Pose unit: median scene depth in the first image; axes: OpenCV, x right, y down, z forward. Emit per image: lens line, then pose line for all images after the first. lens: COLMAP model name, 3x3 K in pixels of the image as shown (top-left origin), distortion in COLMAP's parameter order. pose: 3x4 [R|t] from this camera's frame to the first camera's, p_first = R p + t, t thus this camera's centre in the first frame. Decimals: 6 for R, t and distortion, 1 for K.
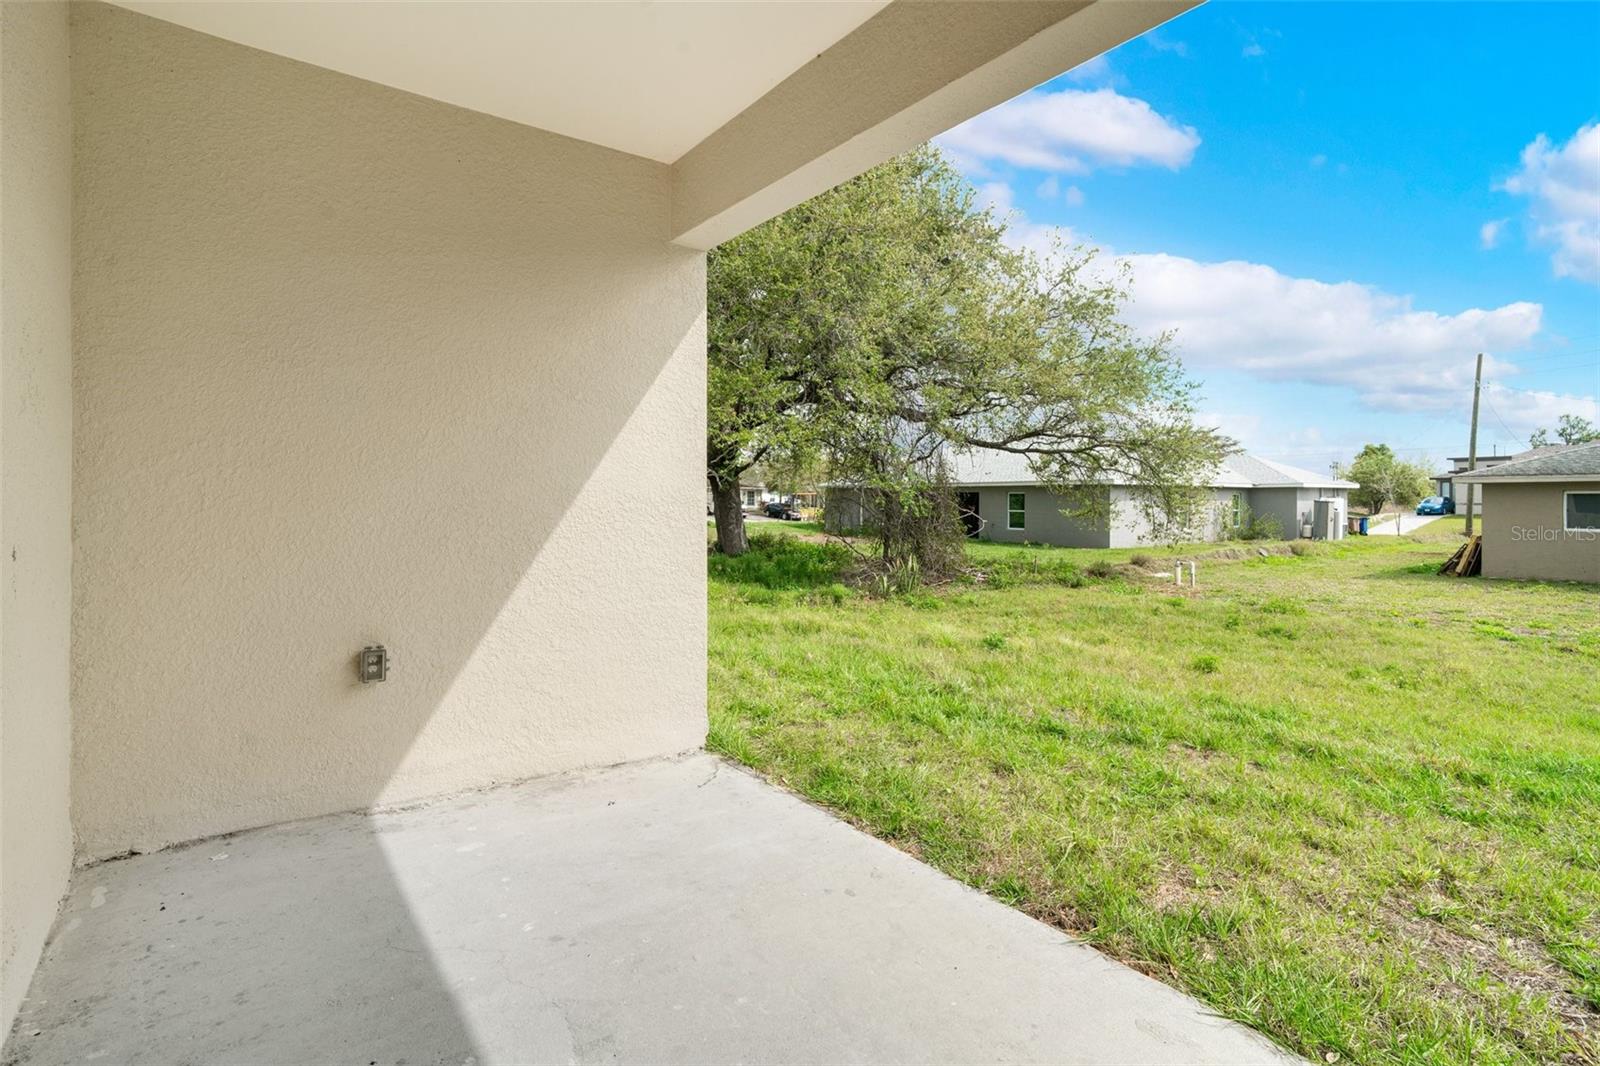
lens RADIAL K [[753.6, 0, 822.8], [0, 753.6, 526.9], [0, 0, 1]] dist [-0.008774, 0.001003]
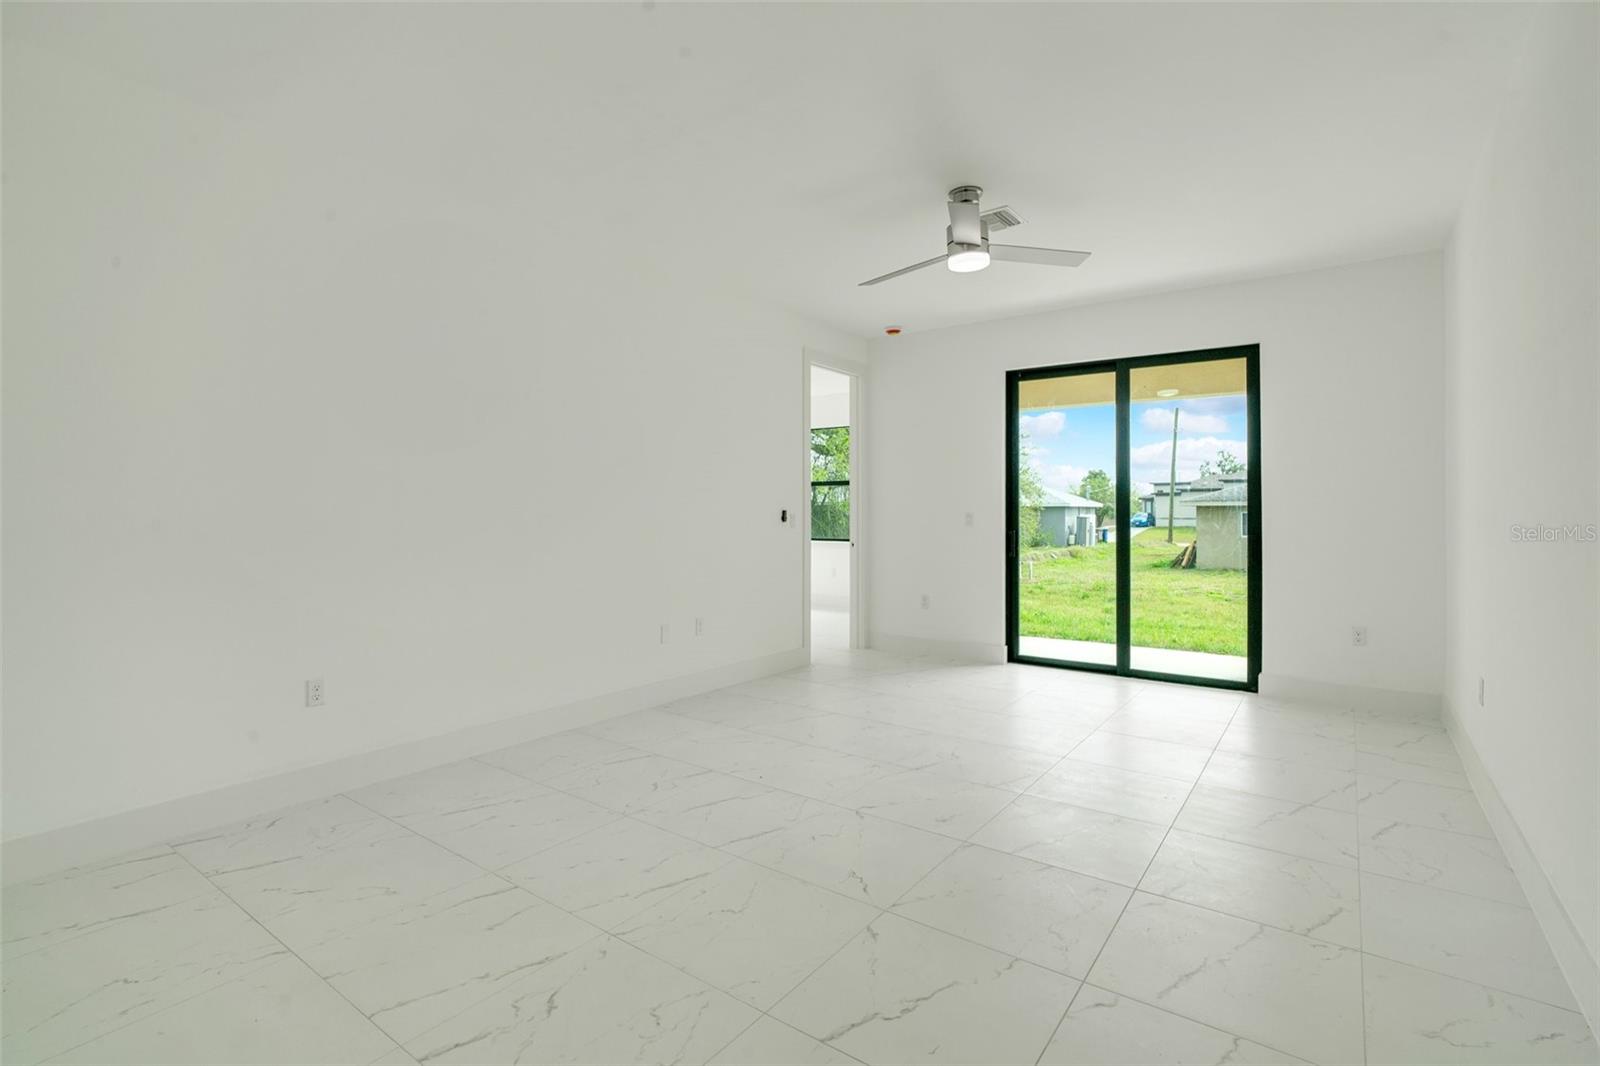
lens RADIAL K [[753.6, 0, 806.4], [0, 753.6, 528.8], [0, 0, 1]] dist [-0.008774, 0.001003]
pose [[0.959667, -0.004560, 0.281104, -0.236845], [0.009100, 0.999848, -0.014849, 0.002474], [-0.280993, 0.016808, 0.959563, -0.181559]]
